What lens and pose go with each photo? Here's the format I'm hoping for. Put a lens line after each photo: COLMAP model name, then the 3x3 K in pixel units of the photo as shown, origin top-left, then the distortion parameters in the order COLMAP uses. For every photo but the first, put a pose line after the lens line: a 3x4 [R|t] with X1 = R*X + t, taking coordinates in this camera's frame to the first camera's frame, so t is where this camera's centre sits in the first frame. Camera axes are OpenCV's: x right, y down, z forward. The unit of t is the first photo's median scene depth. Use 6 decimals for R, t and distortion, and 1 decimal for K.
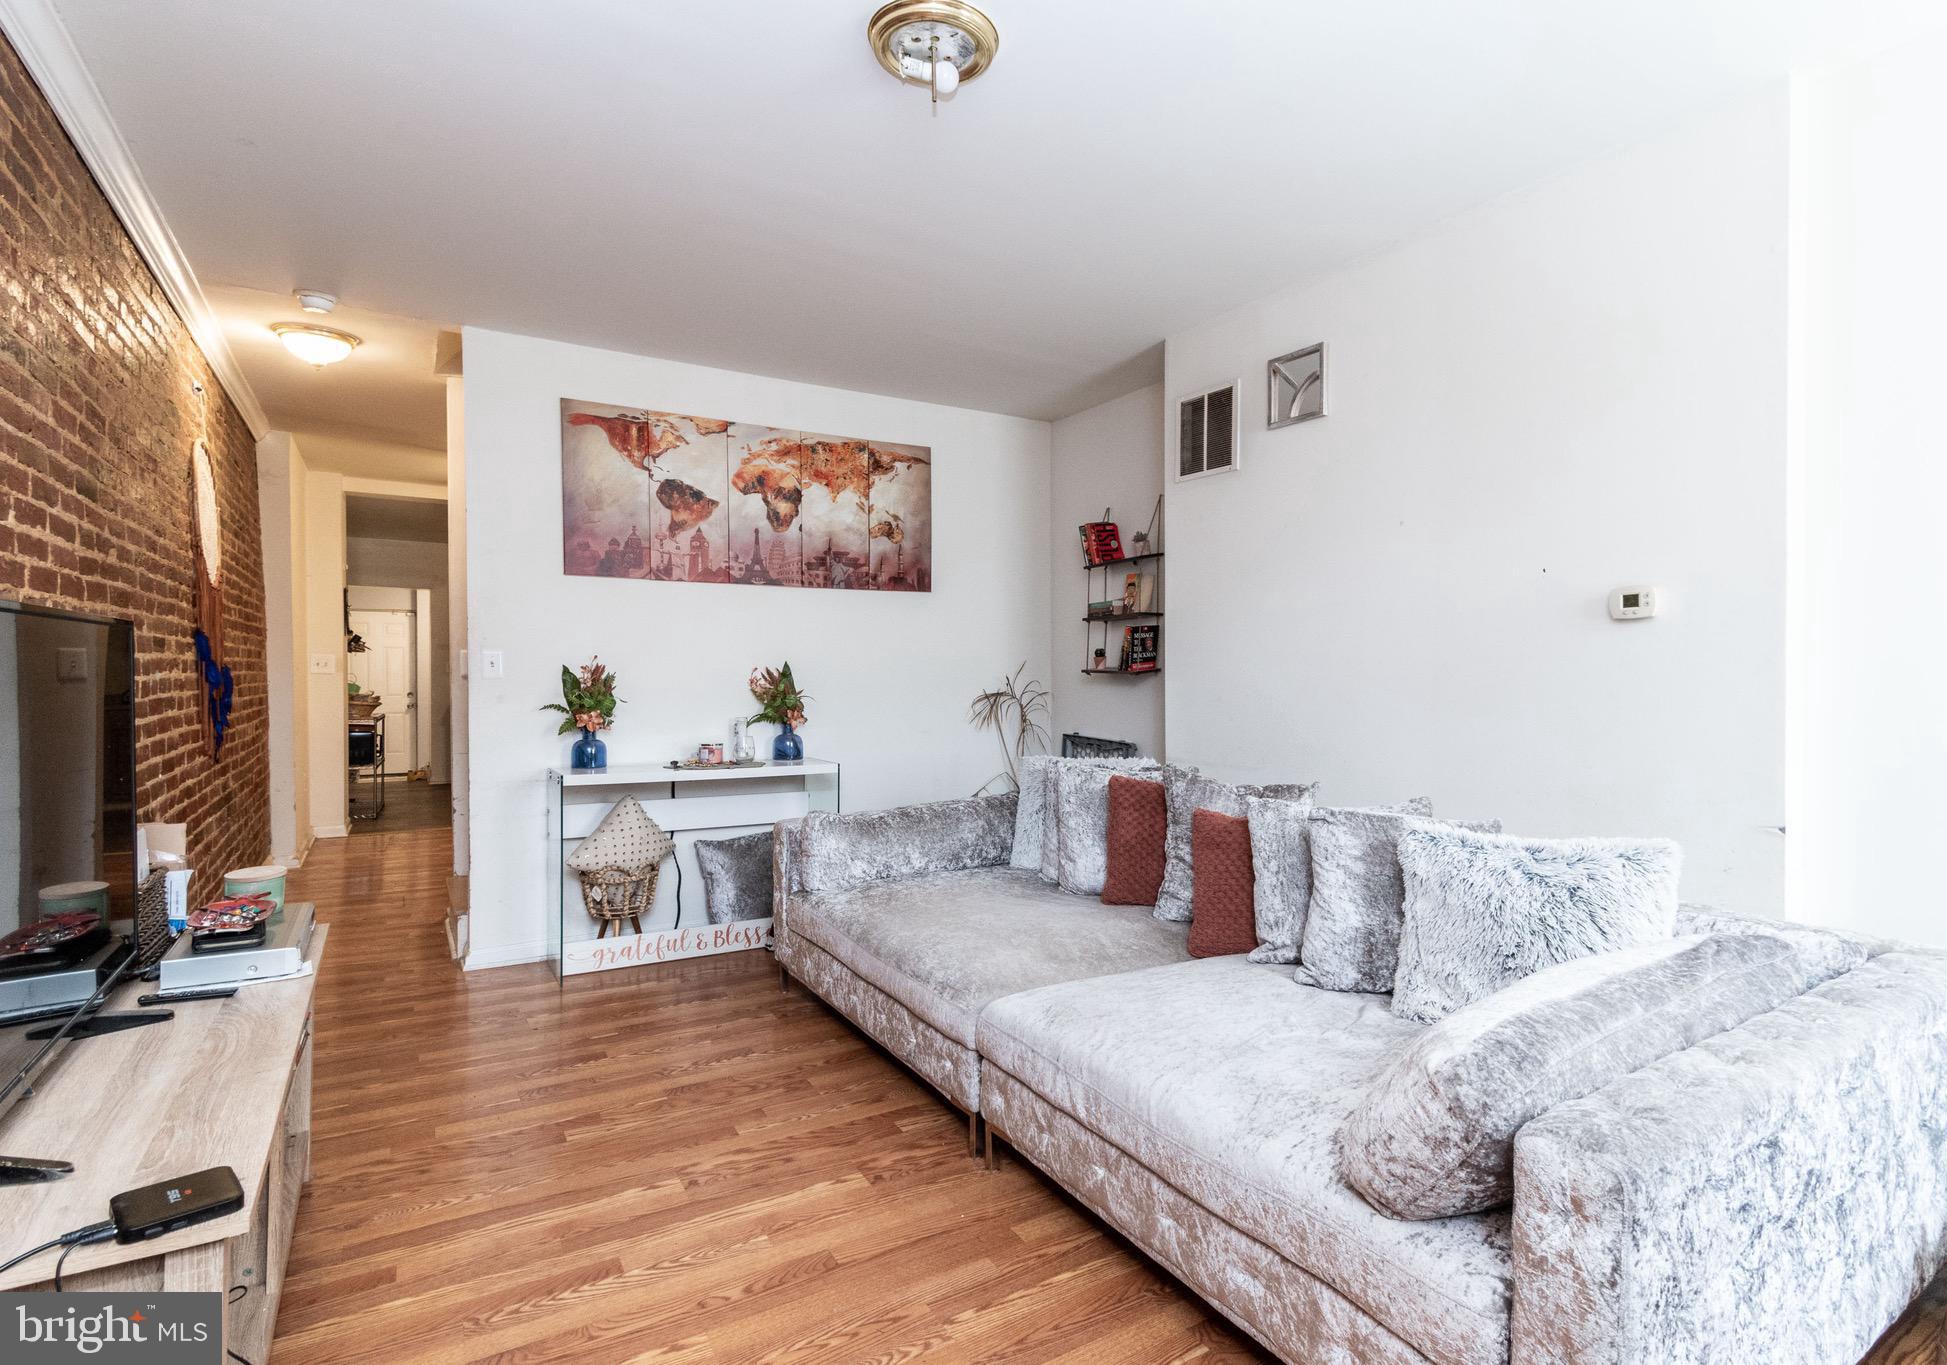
lens RADIAL K [[972.9, 0, 974.6], [0, 972.9, 684.2], [0, 0, 1]] dist [0.003812, 0.000685]
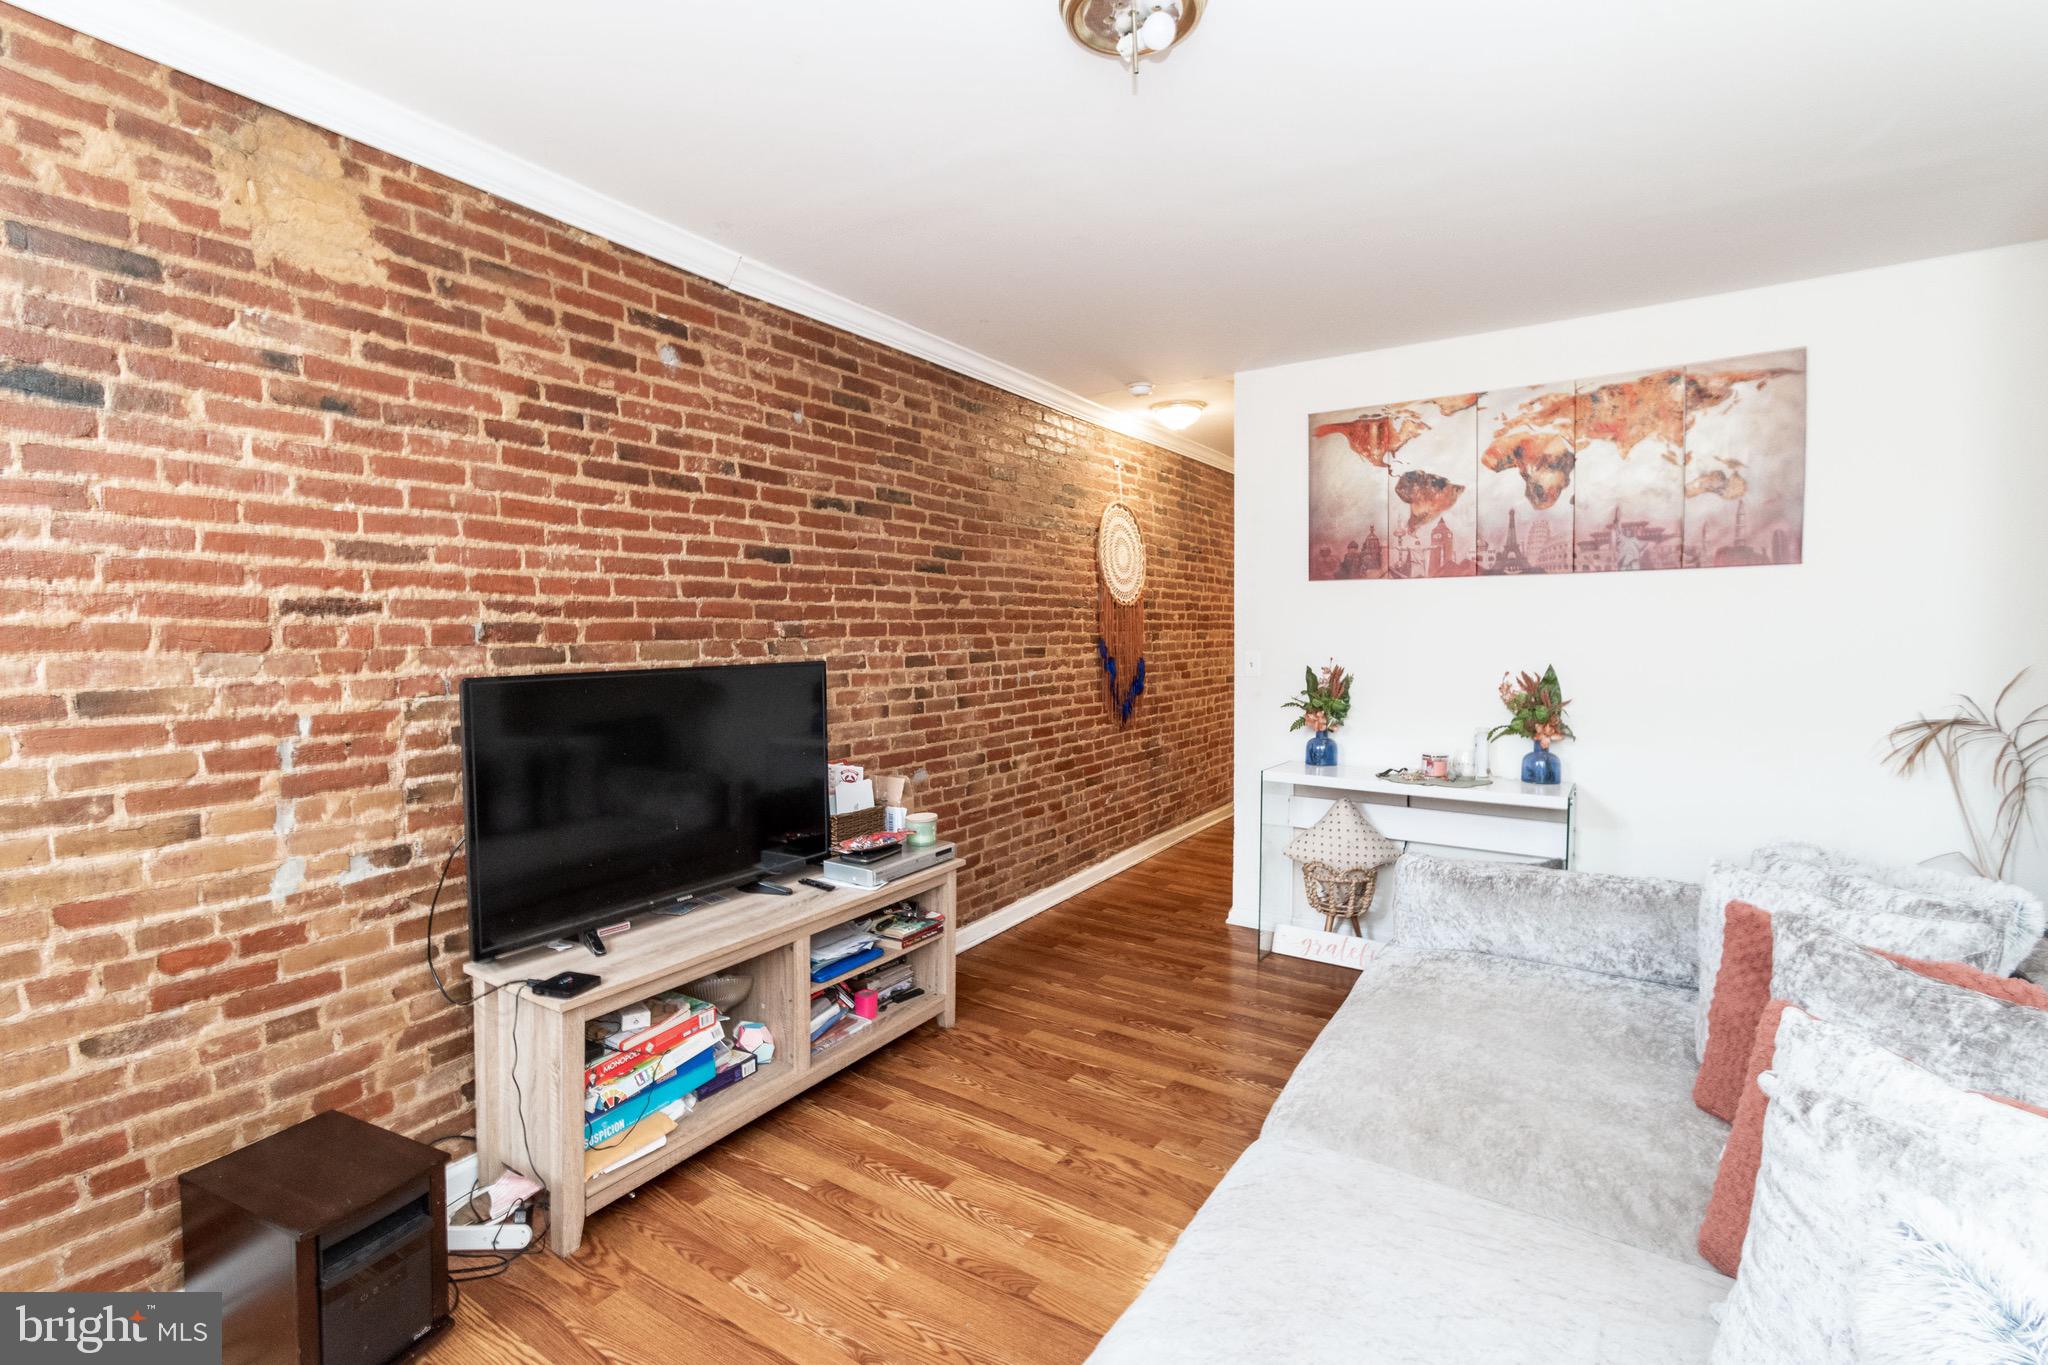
lens RADIAL K [[911.7, 0, 1026.3], [0, 911.7, 672.9], [0, 0, 1]] dist [-0.002293, -0.000017]
pose [[0.439289, 0.033910, -0.897706, 0.318604], [-0.003801, 0.999349, 0.035889, -0.044124], [0.898338, -0.012353, 0.439131, 0.266641]]
